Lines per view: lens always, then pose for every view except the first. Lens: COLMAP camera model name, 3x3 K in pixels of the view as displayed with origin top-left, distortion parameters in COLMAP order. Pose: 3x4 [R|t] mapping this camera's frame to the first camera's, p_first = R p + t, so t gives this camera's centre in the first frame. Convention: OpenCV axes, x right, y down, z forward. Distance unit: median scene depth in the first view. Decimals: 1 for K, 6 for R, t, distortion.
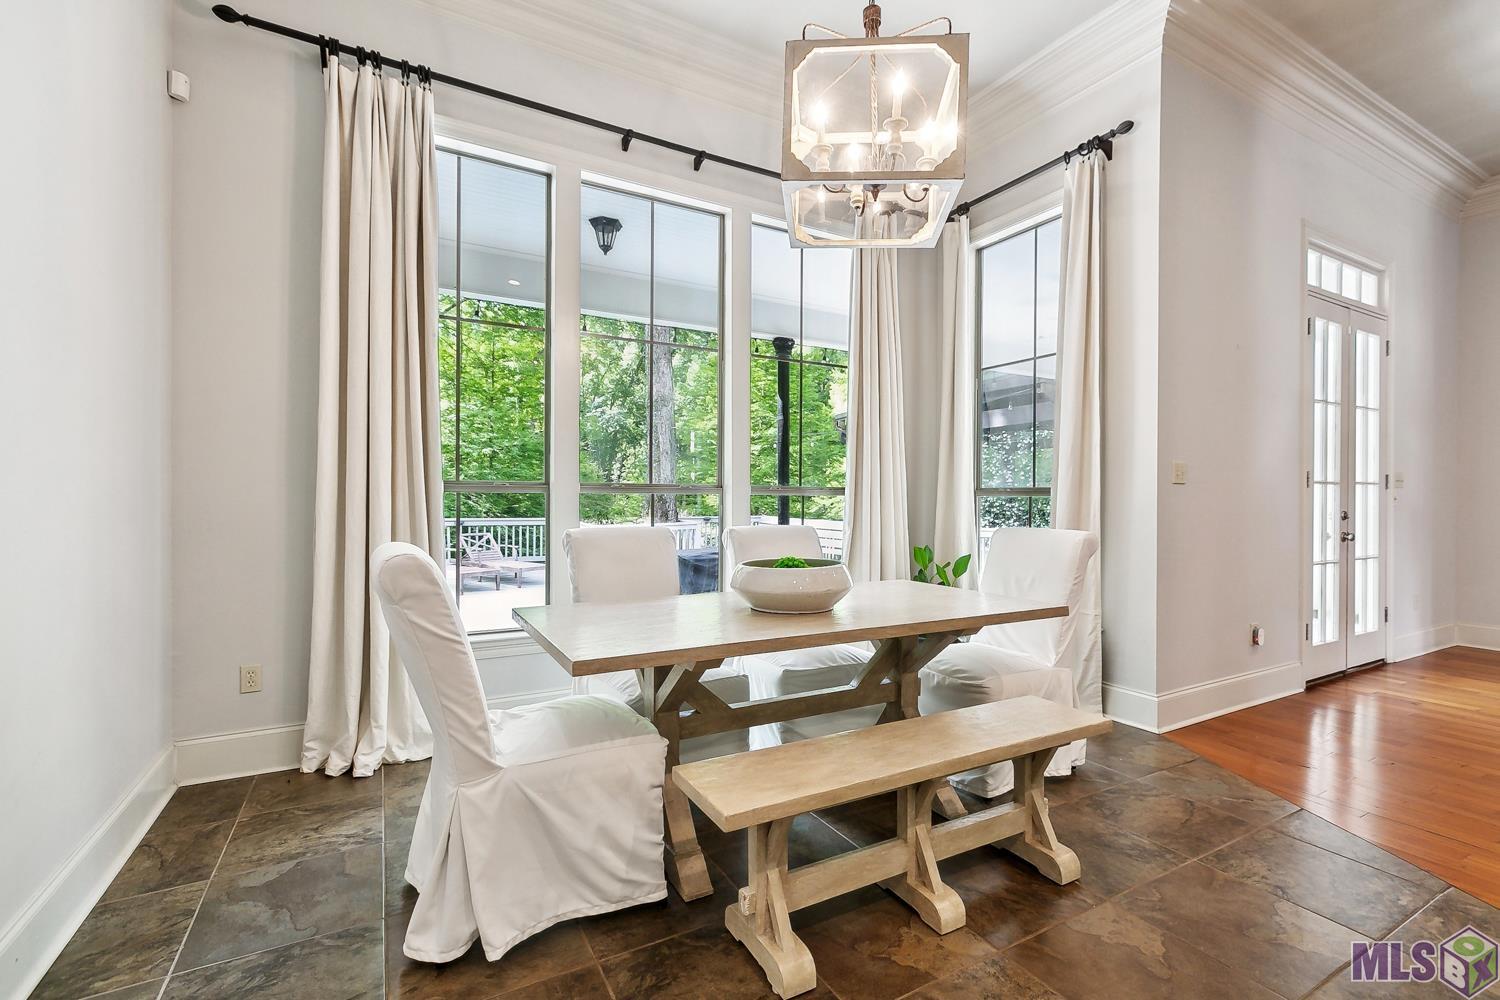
lens RADIAL K [[666.9, 0, 753.1], [0, 666.9, 497.5], [0, 0, 1]] dist [-0.001402, 0.000014]
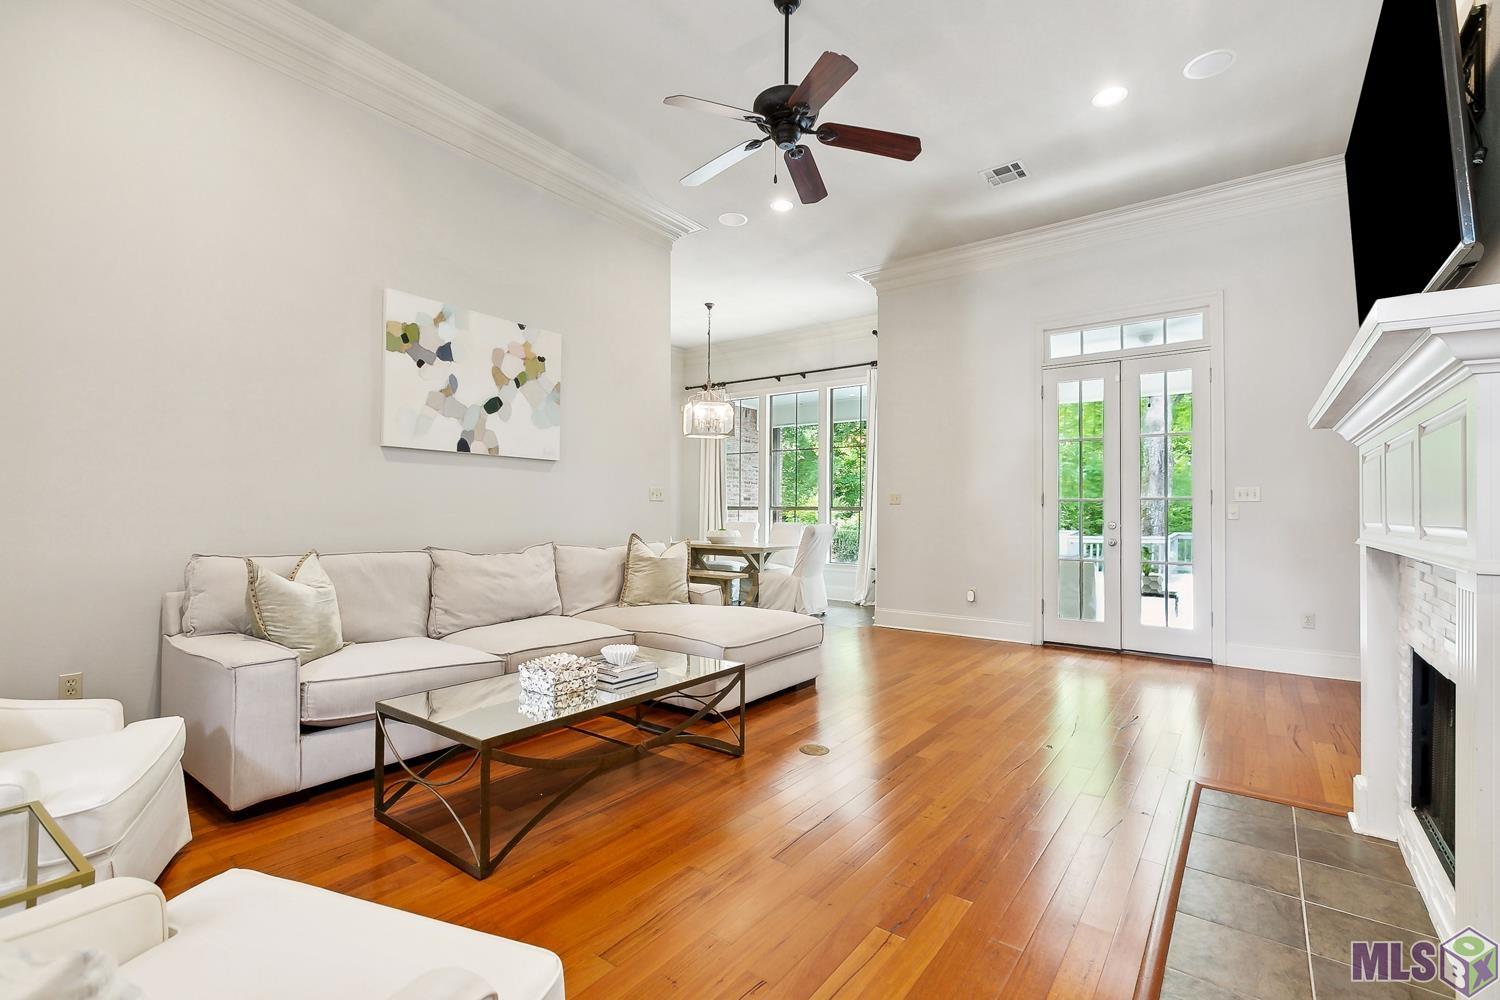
lens RADIAL K [[666.9, 0, 753.1], [0, 666.9, 497.5], [0, 0, 1]] dist [-0.001402, 0.000014]
pose [[0.409031, -0.019723, -0.912308, 2.225770], [-0.004389, 0.999712, -0.023580, 0.010362], [0.912510, 0.013649, 0.408826, -0.190923]]
